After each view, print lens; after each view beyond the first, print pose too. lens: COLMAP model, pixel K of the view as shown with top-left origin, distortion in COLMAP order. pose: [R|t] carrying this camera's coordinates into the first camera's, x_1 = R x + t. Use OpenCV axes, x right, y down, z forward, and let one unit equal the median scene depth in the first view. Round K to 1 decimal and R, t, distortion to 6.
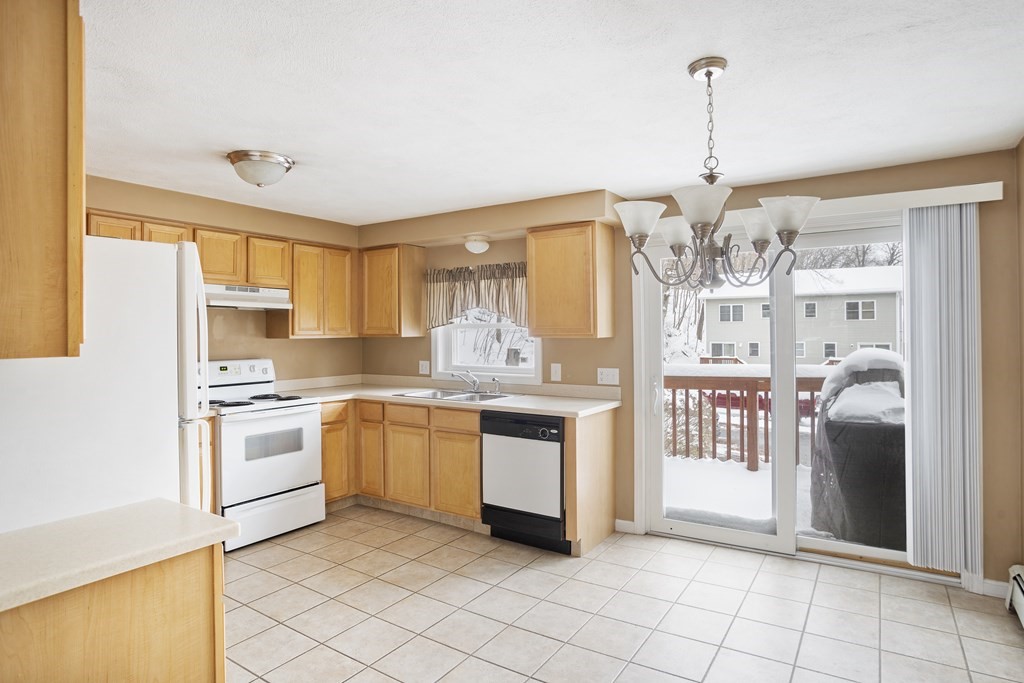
lens RADIAL K [[568.2, 0, 512.0], [0, 568.2, 341.5], [0, 0, 1]] dist [-0.003667, -0.000704]
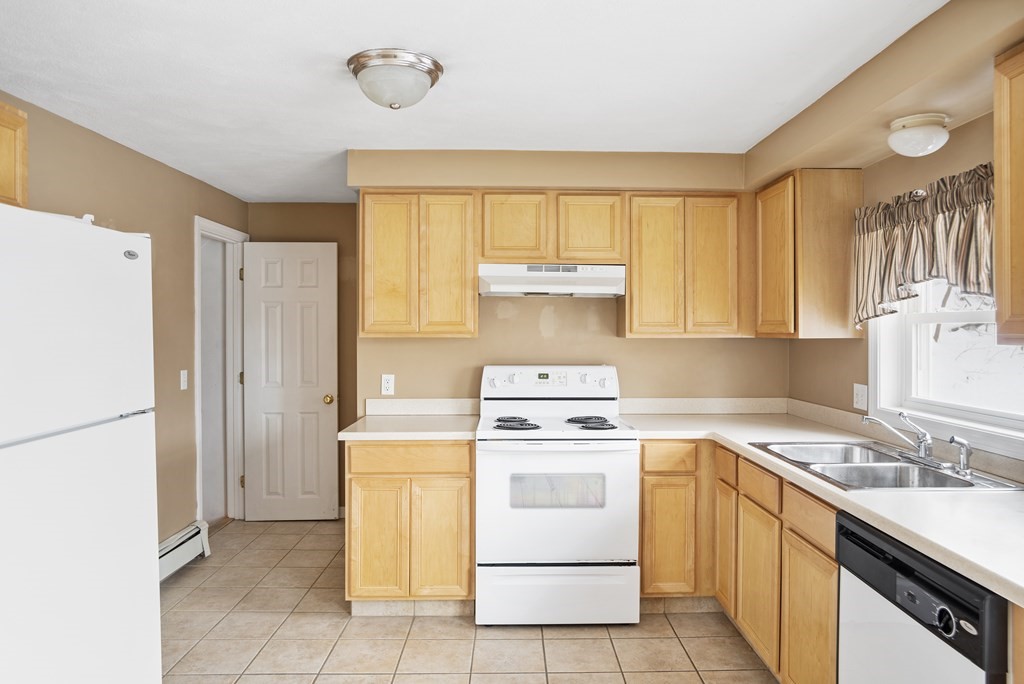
lens RADIAL K [[660.2, 0, 539.1], [0, 660.2, 338.8], [0, 0, 1]] dist [-0.036929, 0.000791]
pose [[0.586951, 0.016546, -0.809453, 0.189145], [-0.020845, 0.999769, 0.005321, -0.006041], [0.809354, 0.013750, 0.587160, 0.465692]]
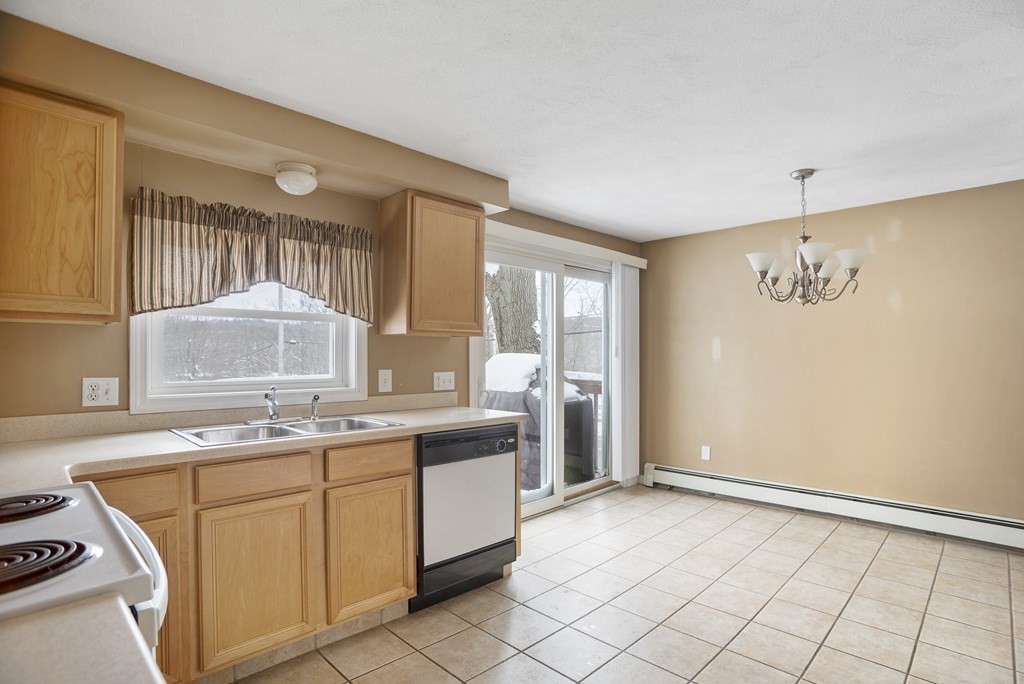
lens RADIAL K [[521.4, 0, 545.0], [0, 521.4, 352.9], [0, 0, 1]] dist [-0.085527, 0.044287]
pose [[0.183434, 0.011079, 0.982970, -0.576880], [0.017001, 0.999751, -0.014441, 0.029975], [-0.982885, 0.019360, 0.183200, 0.658944]]
